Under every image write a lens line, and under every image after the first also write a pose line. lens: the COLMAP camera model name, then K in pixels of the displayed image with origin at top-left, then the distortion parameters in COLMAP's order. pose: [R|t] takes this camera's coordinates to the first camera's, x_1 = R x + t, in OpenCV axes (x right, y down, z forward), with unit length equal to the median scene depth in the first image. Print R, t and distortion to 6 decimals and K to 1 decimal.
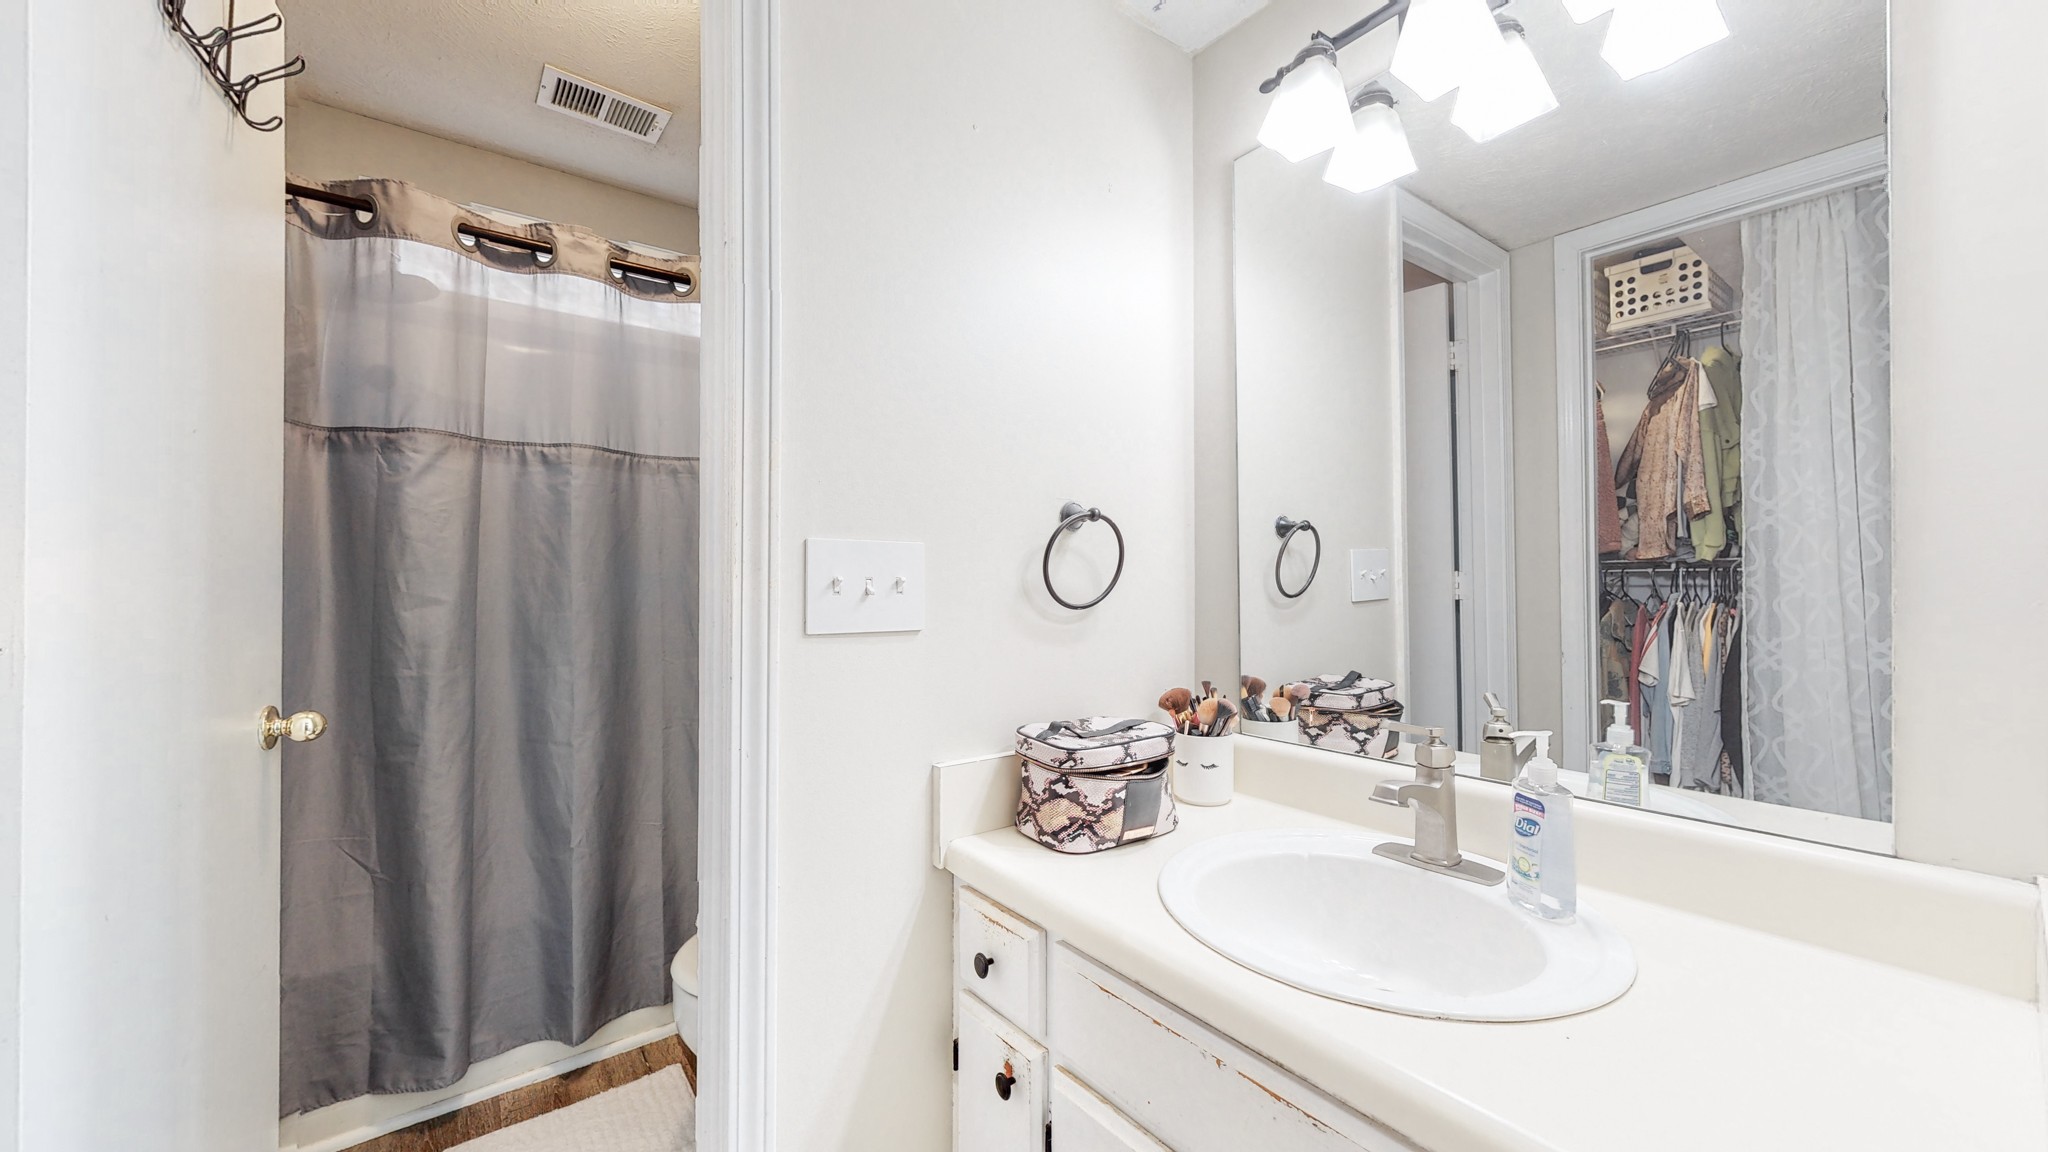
lens RADIAL K [[748.8, 0, 1023.0], [0, 748.8, 580.7], [0, 0, 1]] dist [0.000077, -0.000008]
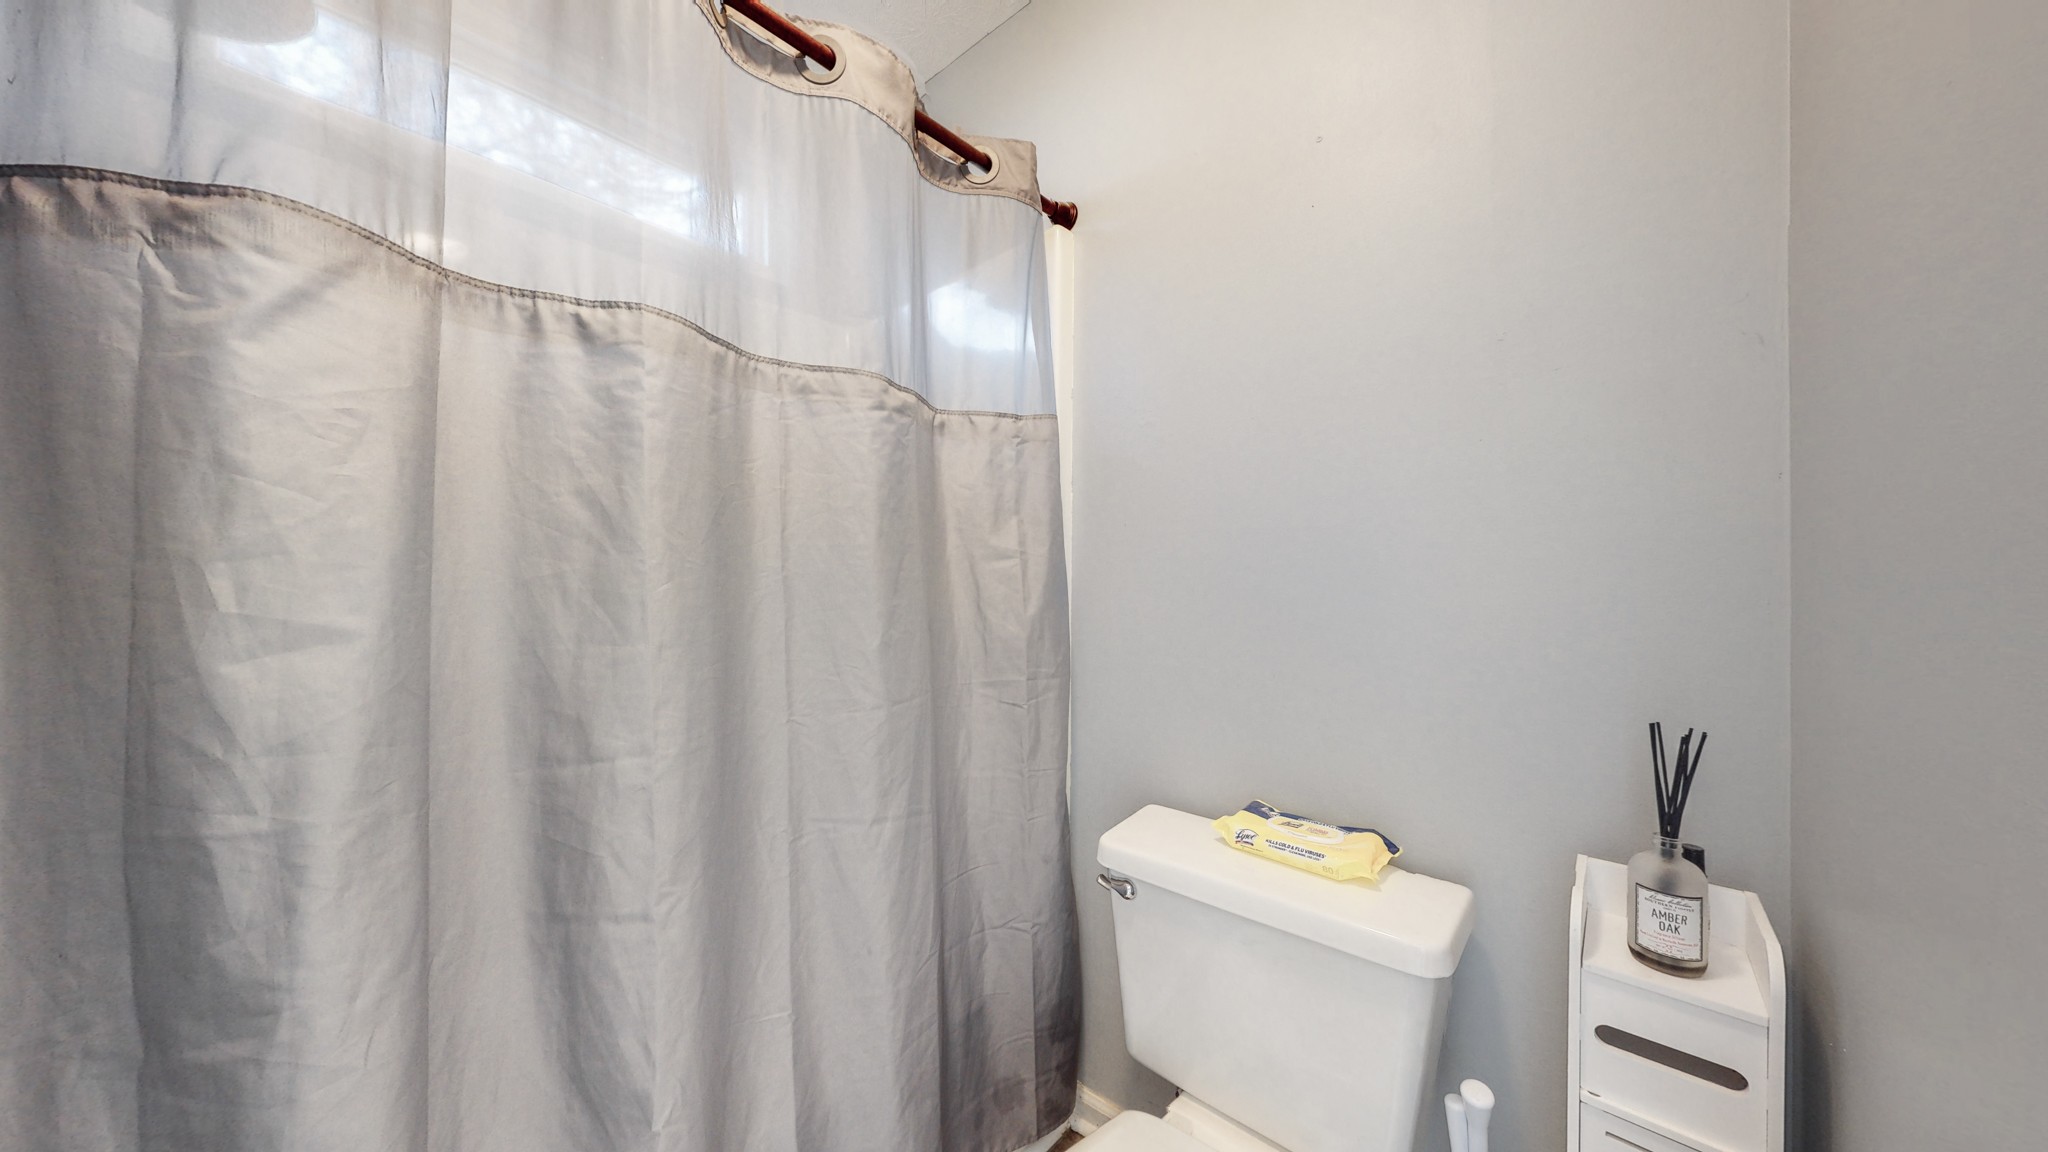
lens RADIAL K [[647.4, 0, 1025.1], [0, 647.4, 579.2], [0, 0, 1]] dist [0.000736, 0.000033]
pose [[0.982998, -0.001672, 0.183611, -0.454148], [0.000926, 0.999991, 0.004148, -0.003166], [-0.183616, -0.003907, 0.982990, 0.558377]]
